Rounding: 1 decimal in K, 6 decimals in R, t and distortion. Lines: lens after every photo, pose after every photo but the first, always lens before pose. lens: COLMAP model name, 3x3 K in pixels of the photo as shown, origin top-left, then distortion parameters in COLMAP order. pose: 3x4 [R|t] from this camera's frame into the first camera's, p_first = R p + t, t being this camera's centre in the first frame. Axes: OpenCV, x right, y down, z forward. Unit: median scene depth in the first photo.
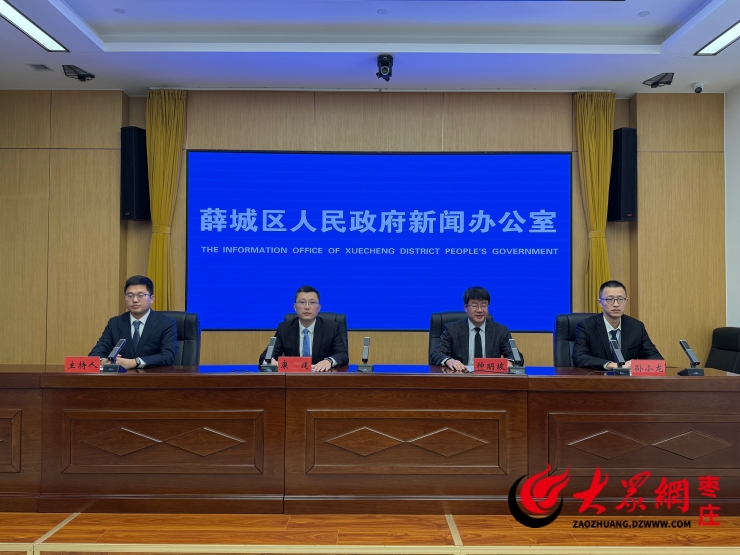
lens RADIAL K [[539.8, 0, 370.0], [0, 539.8, 277.5], [0, 0, 1]] dist [0.071336, -0.126540]
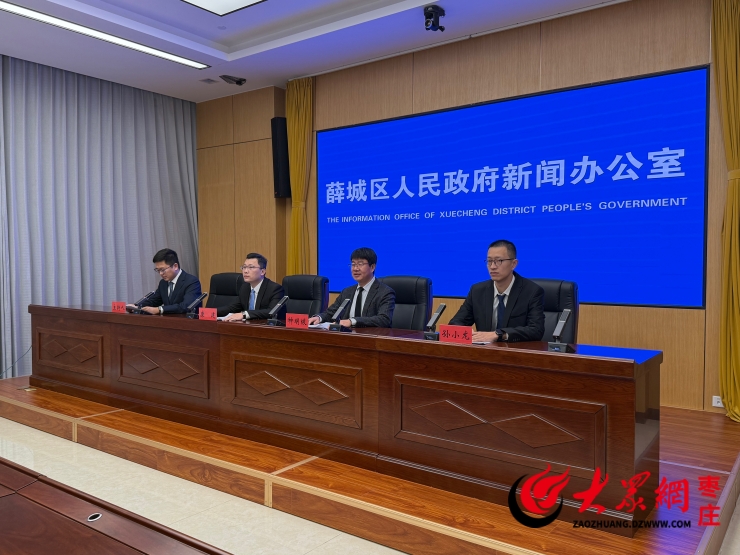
lens RADIAL K [[611.4, 0, 370.0], [0, 611.4, 277.5], [0, 0, 1]] dist [0.141788, -0.413535]
pose [[0.802948, 0.009516, -0.595973, 0.506111], [0.021616, 0.998750, 0.045069, 0.010340], [0.595657, -0.049071, 0.801739, 0.043819]]
